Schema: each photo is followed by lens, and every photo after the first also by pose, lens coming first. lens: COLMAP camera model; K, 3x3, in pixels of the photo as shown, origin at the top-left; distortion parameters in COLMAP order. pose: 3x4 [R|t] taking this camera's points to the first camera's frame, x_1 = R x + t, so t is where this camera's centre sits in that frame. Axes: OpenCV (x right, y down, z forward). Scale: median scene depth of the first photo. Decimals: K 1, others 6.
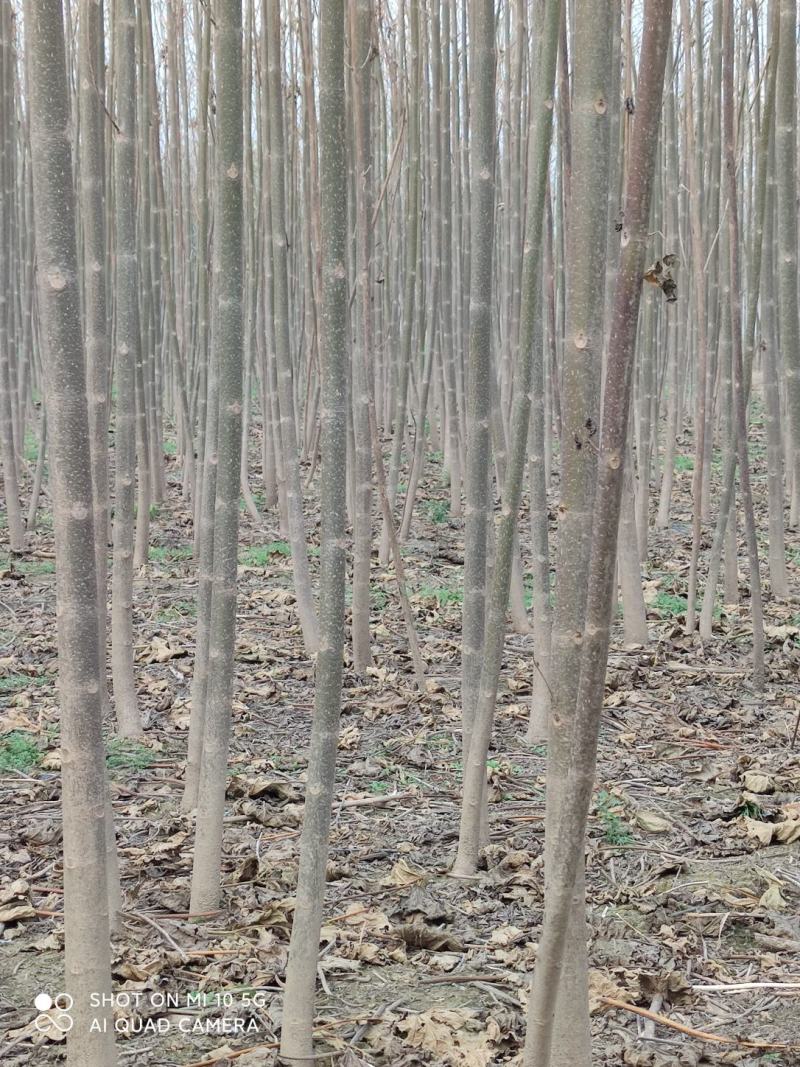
lens RADIAL K [[2355.2, 0, 400.0], [0, 2355.2, 533.5], [0, 0, 1]] dist [0.244683, -1.413129]
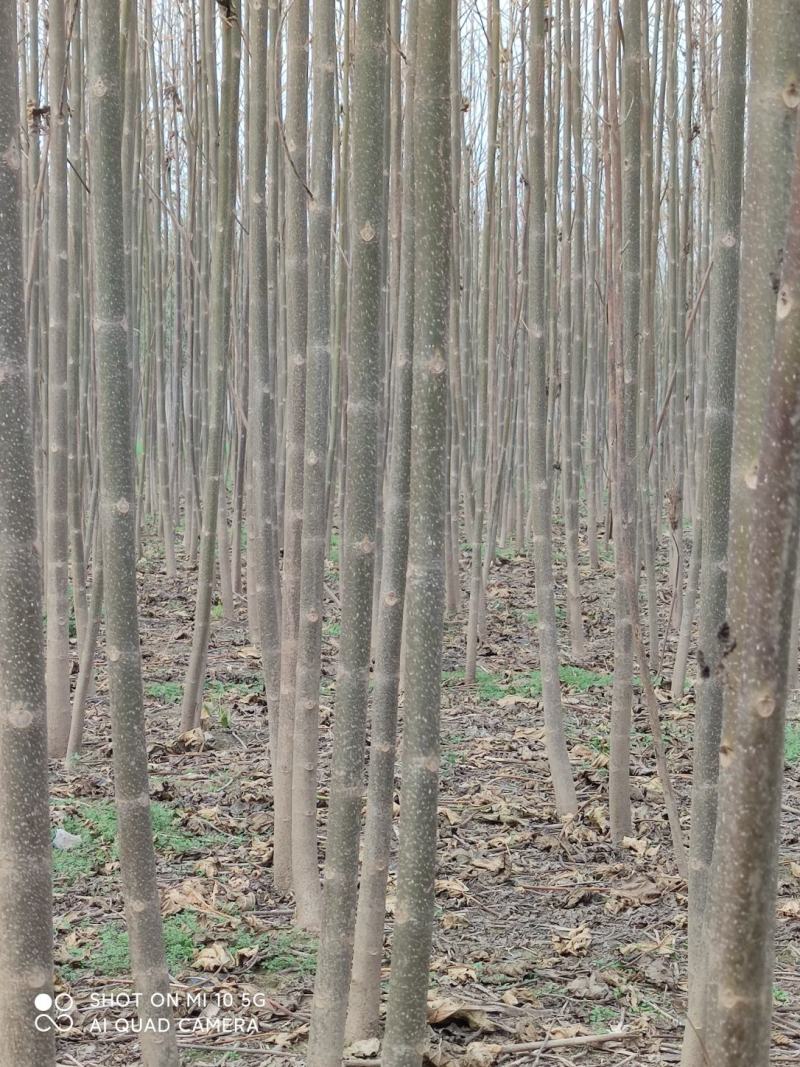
lens RADIAL K [[2355.2, 0, 400.0], [0, 2355.2, 533.5], [0, 0, 1]] dist [0.244683, -1.413129]
pose [[0.988590, 0.018282, -0.149518, 0.035038], [-0.024336, 0.998952, -0.038764, -0.018565], [0.148653, 0.041960, 0.987999, 0.172468]]
